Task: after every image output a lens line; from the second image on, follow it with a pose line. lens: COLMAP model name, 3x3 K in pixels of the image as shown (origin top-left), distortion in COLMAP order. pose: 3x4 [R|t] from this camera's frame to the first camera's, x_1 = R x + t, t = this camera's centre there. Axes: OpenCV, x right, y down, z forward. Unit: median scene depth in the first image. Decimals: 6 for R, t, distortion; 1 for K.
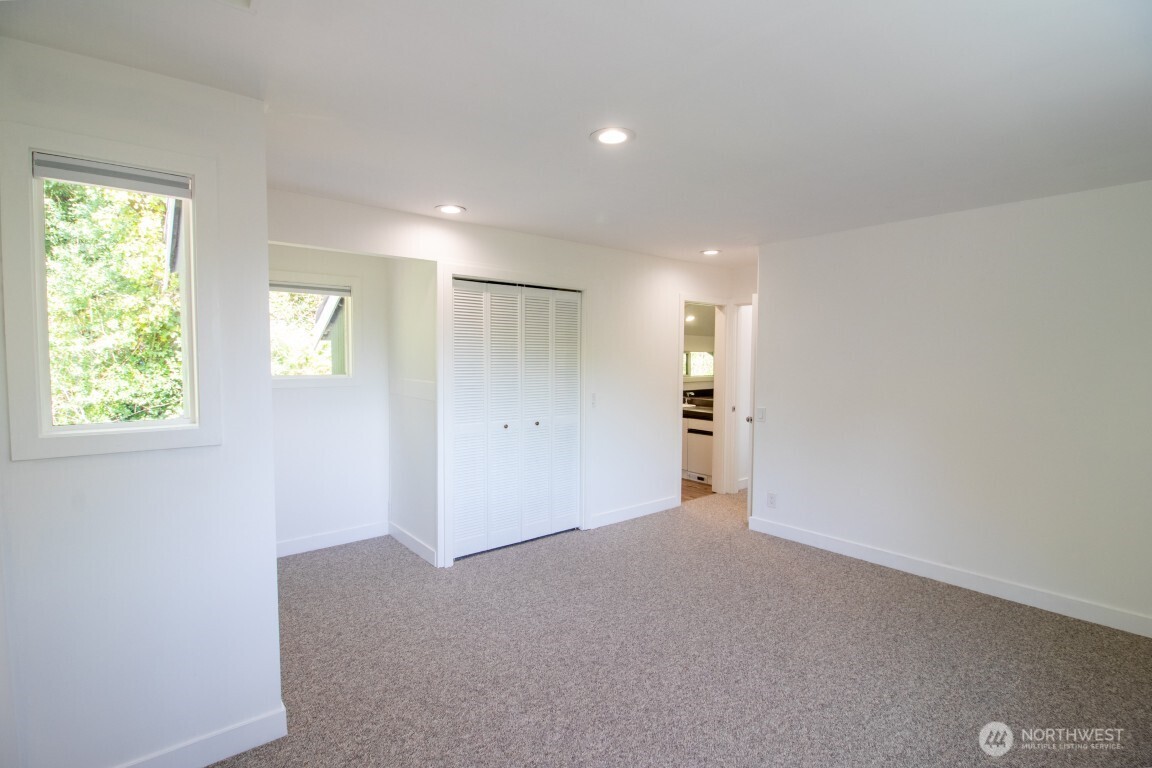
lens RADIAL K [[538.4, 0, 572.2], [0, 538.4, 382.9], [0, 0, 1]] dist [-0.003750, -0.009027]
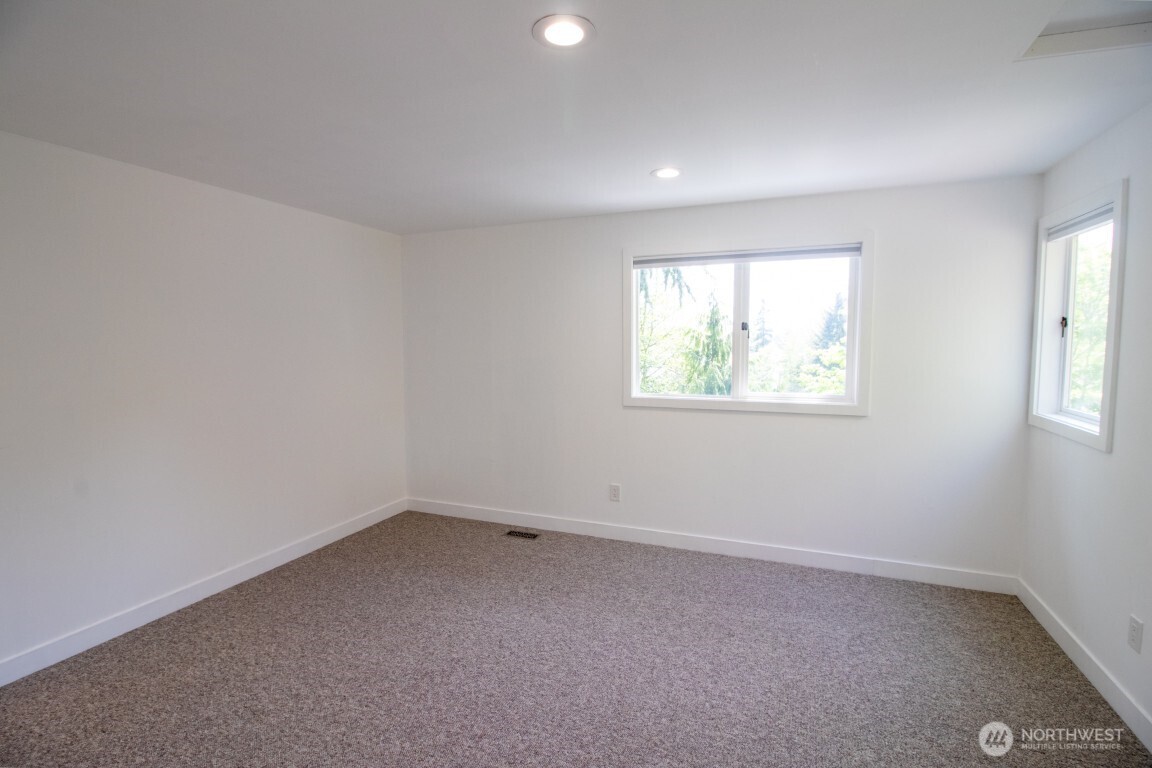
lens RADIAL K [[538.4, 0, 573.4], [0, 538.4, 379.7], [0, 0, 1]] dist [-0.003750, -0.009027]
pose [[-0.478293, -0.064074, 0.875860, -0.376164], [0.045555, 0.994182, 0.097606, -0.049521], [-0.877018, 0.086584, -0.472591, 0.876285]]
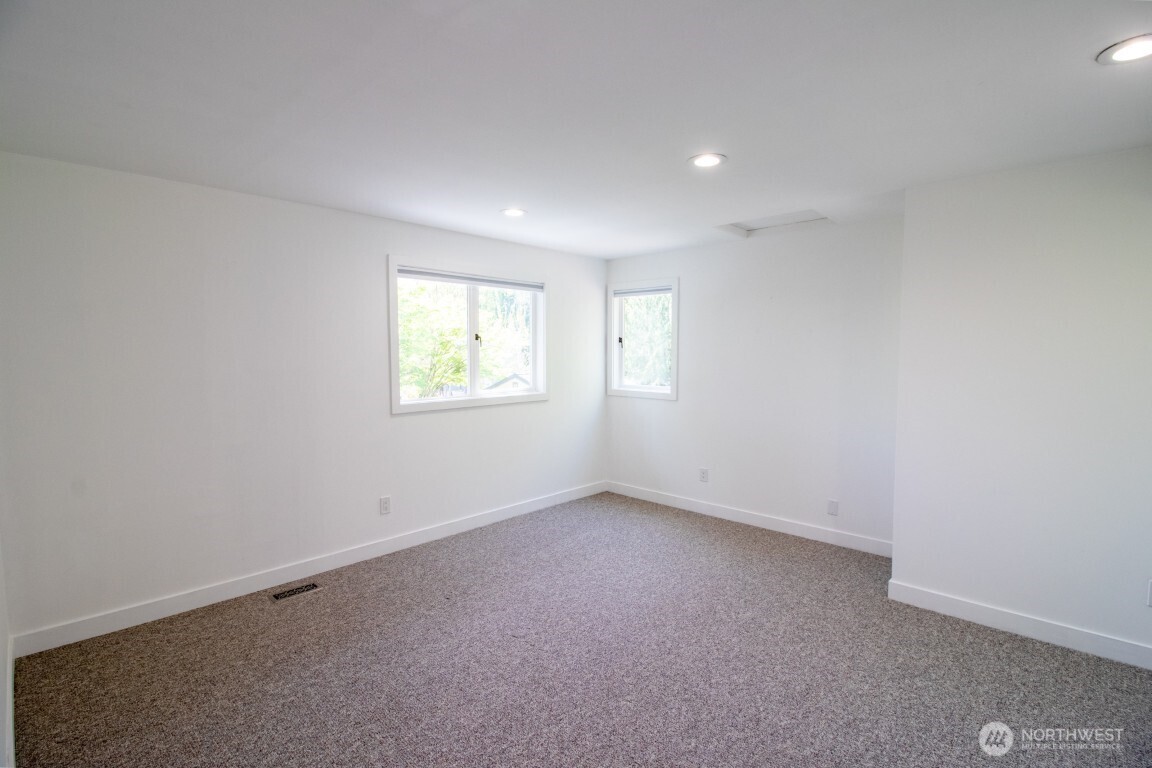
lens RADIAL K [[538.4, 0, 569.5], [0, 538.4, 380.4], [0, 0, 1]] dist [-0.003750, -0.009027]
pose [[-0.993250, 0.004378, -0.115908, 0.325096], [-0.007680, 0.994612, 0.103381, -0.067470], [0.115736, 0.103573, -0.987865, 1.390515]]
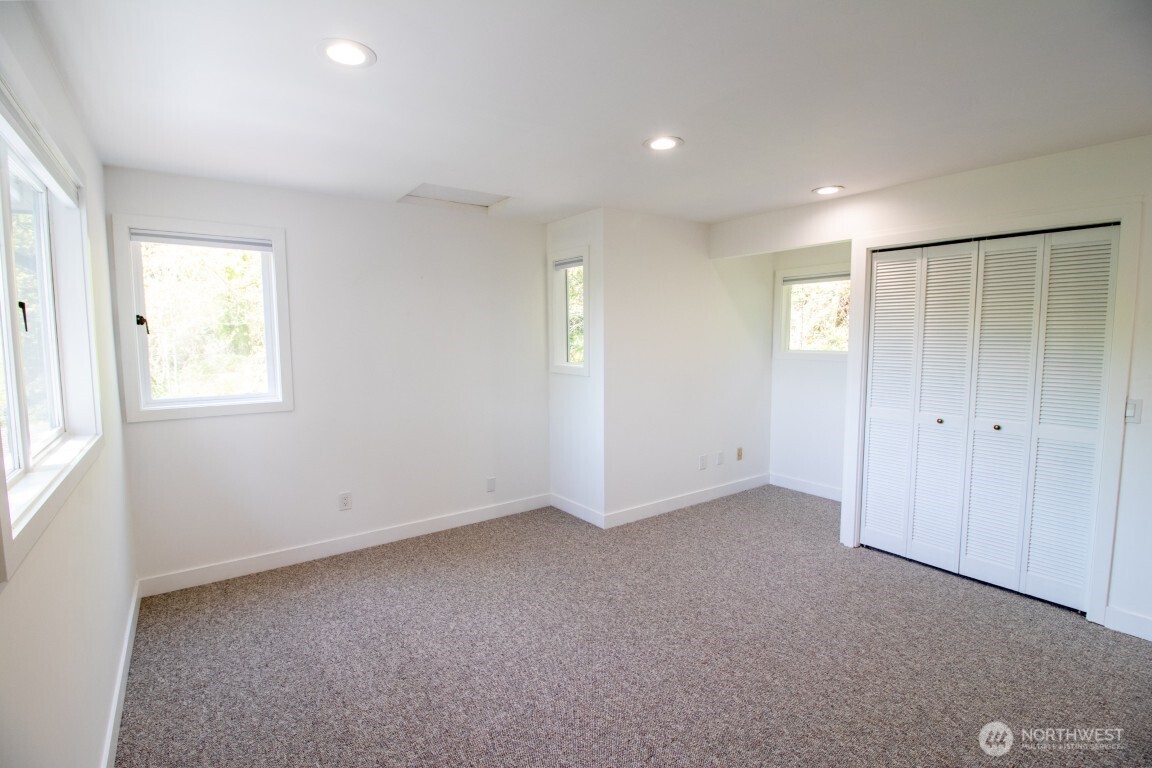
lens RADIAL K [[538.4, 0, 573.1], [0, 538.4, 379.3], [0, 0, 1]] dist [-0.003750, -0.009027]
pose [[-0.062890, 0.083457, -0.994525, 0.823238], [-0.043154, 0.995338, 0.086254, -0.032046], [0.997087, 0.048342, -0.058995, 0.576493]]
